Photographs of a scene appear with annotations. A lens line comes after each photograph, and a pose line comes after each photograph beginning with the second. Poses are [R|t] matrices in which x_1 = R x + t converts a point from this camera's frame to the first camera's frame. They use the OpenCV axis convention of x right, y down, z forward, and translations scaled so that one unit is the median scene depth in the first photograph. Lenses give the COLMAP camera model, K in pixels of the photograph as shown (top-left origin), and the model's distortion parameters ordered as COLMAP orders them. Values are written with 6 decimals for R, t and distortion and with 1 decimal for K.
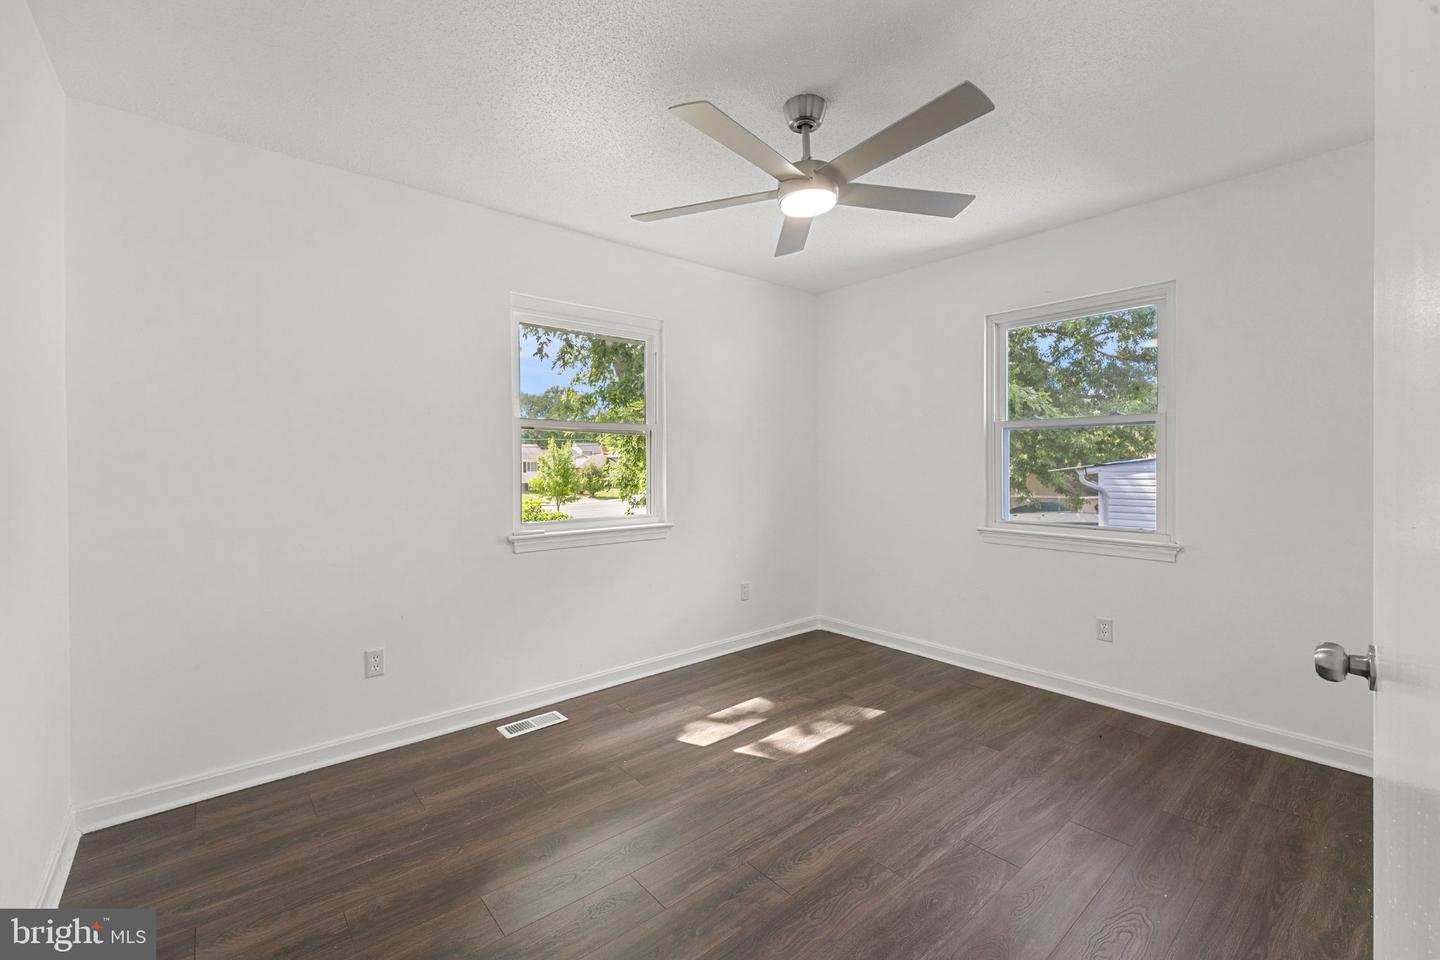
lens RADIAL K [[607.5, 0, 716.6], [0, 607.5, 466.9], [0, 0, 1]] dist [0.001436, -0.001671]
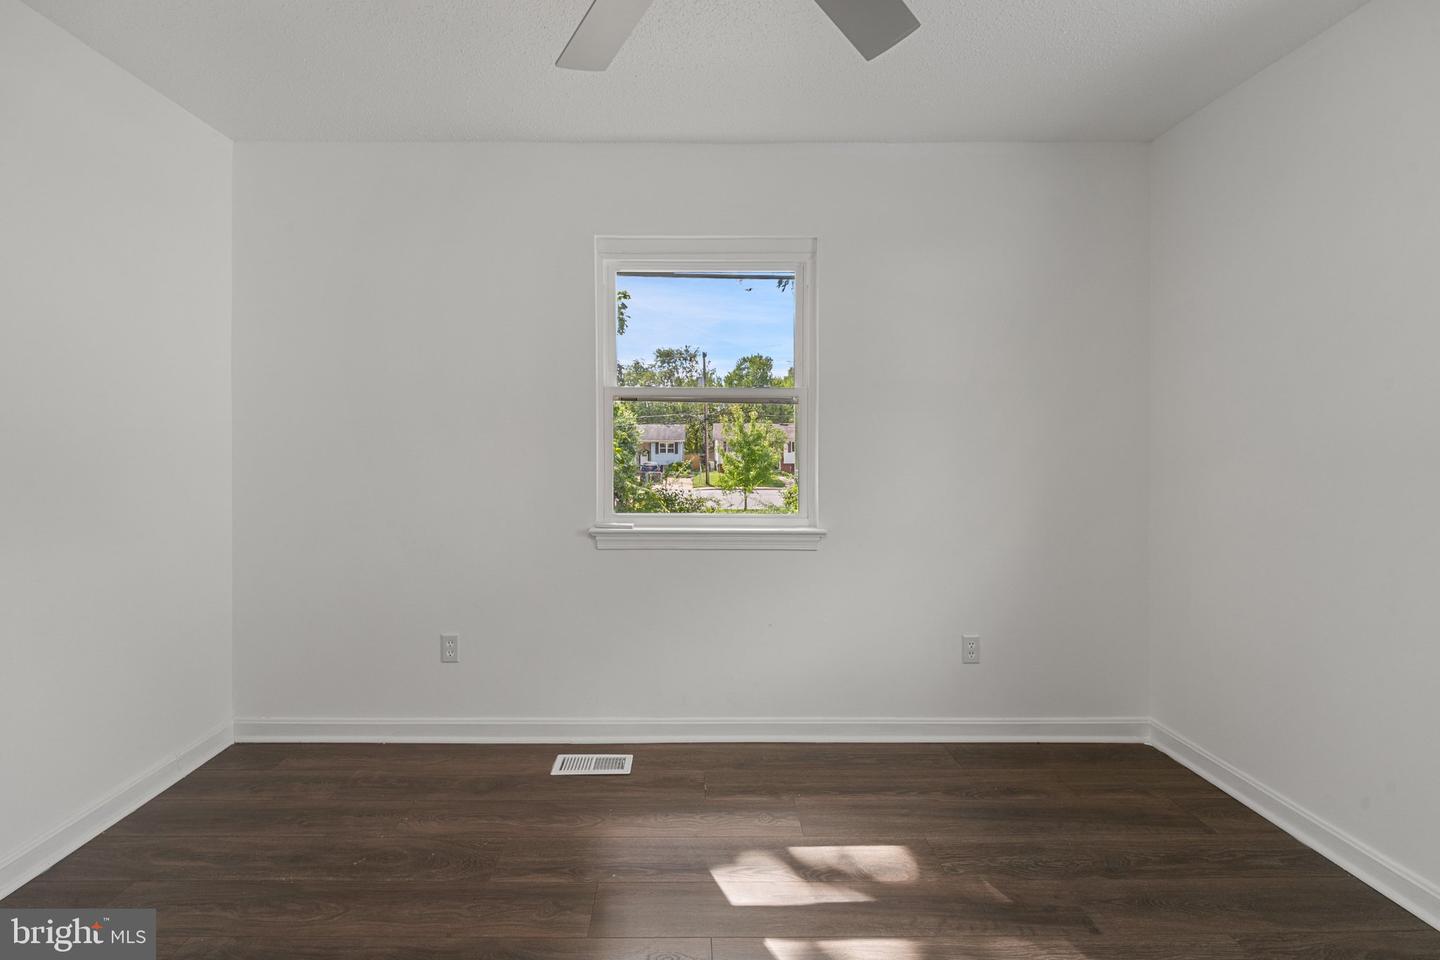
lens RADIAL K [[607.5, 0, 705.8], [0, 607.5, 440.9], [0, 0, 1]] dist [0.001436, -0.001671]
pose [[0.763864, 0.008904, -0.645315, 0.315315], [-0.010052, 0.999948, 0.001899, -0.009374], [0.645298, 0.005036, 0.763914, 0.458507]]
